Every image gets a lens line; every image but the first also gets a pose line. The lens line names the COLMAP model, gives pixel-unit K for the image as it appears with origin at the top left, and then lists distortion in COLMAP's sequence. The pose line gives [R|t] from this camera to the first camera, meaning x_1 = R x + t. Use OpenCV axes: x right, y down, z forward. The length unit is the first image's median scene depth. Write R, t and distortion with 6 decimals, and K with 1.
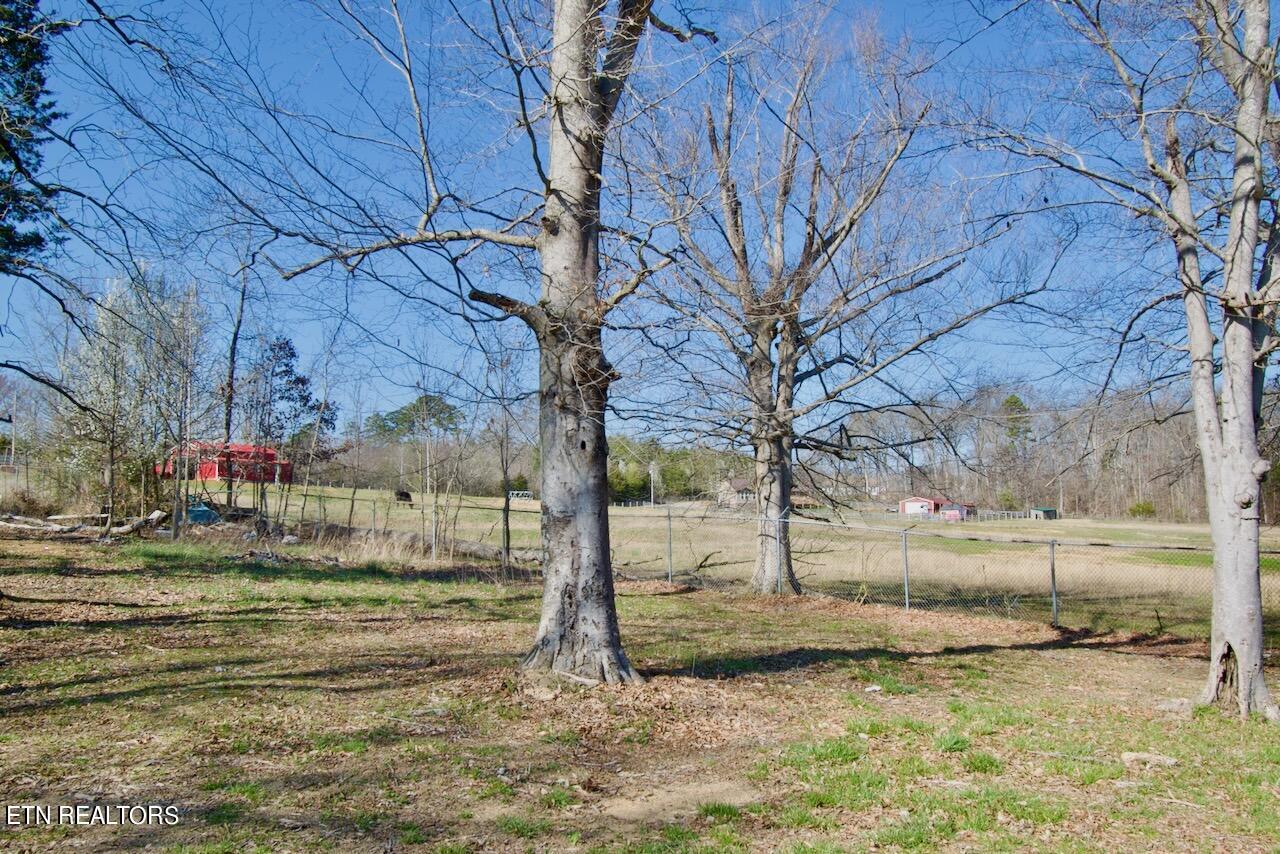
lens RADIAL K [[1050.9, 0, 644.9], [0, 1050.9, 424.3], [0, 0, 1]] dist [-0.009063, -0.009569]
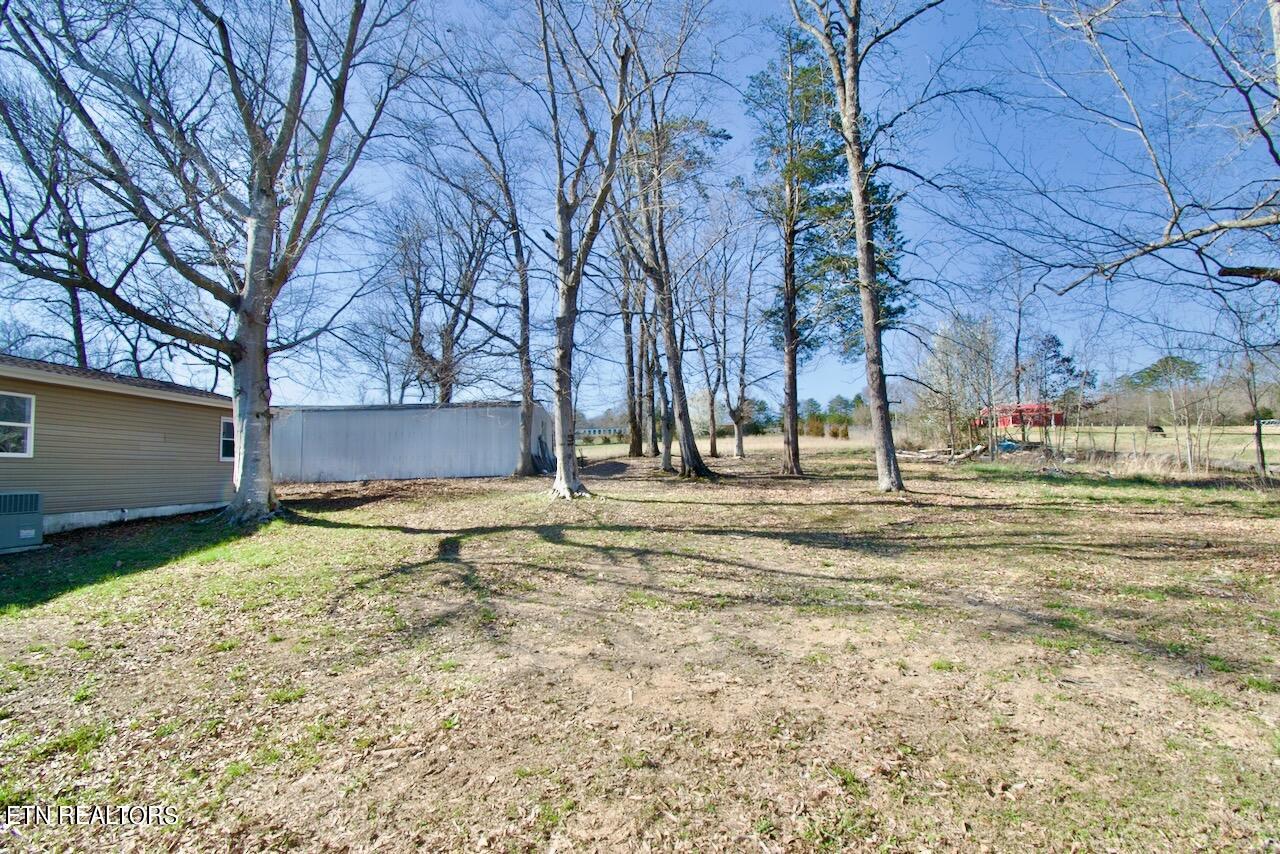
lens RADIAL K [[558.0, 0, 642.7], [0, 558.0, 426.1], [0, 0, 1]] dist [0.011285, -0.021647]
pose [[0.566899, -0.066713, -0.821081, -0.017032], [0.102076, 0.994723, -0.010345, 0.002150], [0.817439, -0.077948, 0.570717, -0.006959]]
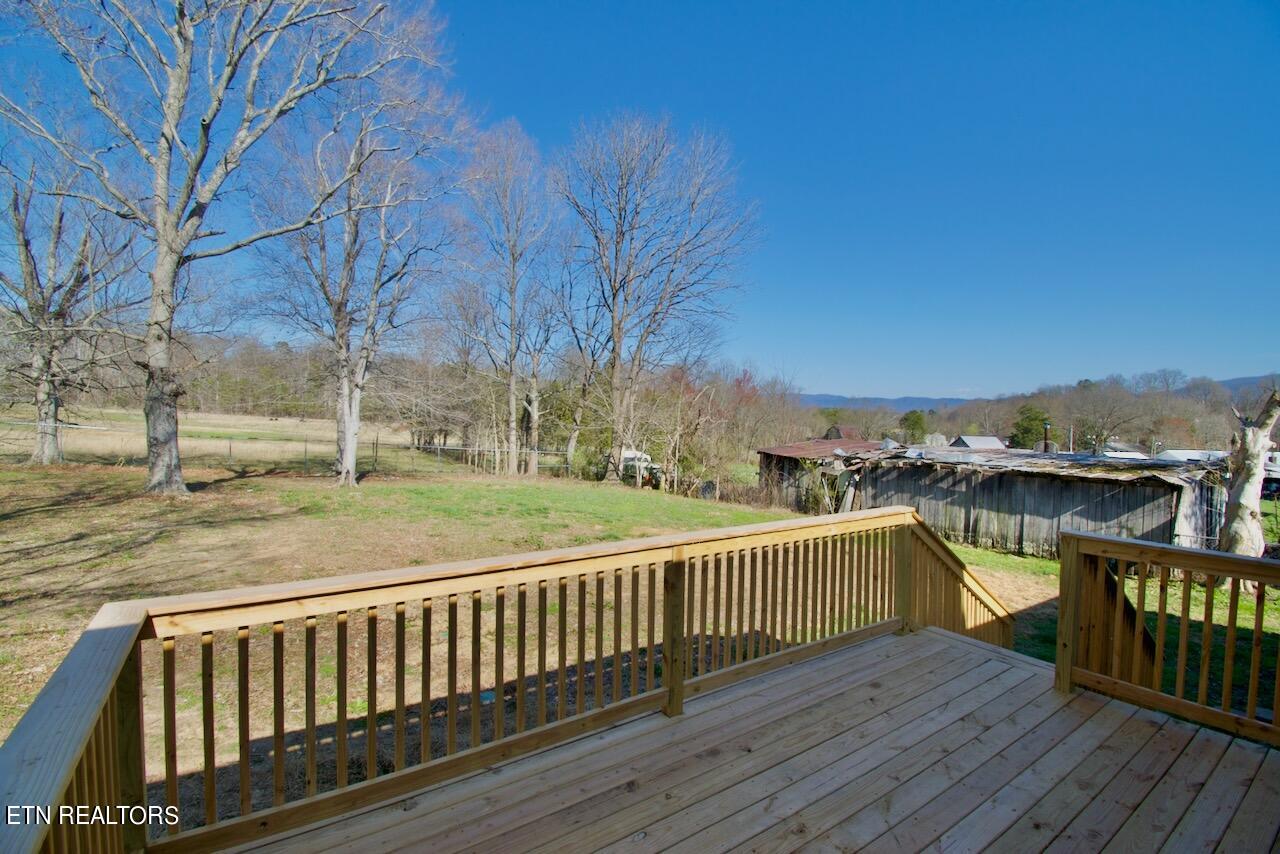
lens RADIAL K [[566.5, 0, 640.0], [0, 566.5, 427.0], [0, 0, 1]] dist [0.009952, -0.000073]
pose [[0.350639, 0.001892, 0.936509, -0.856559], [-0.120423, 0.991787, 0.043083, -0.139281], [-0.928736, -0.127883, 0.347987, -0.602104]]
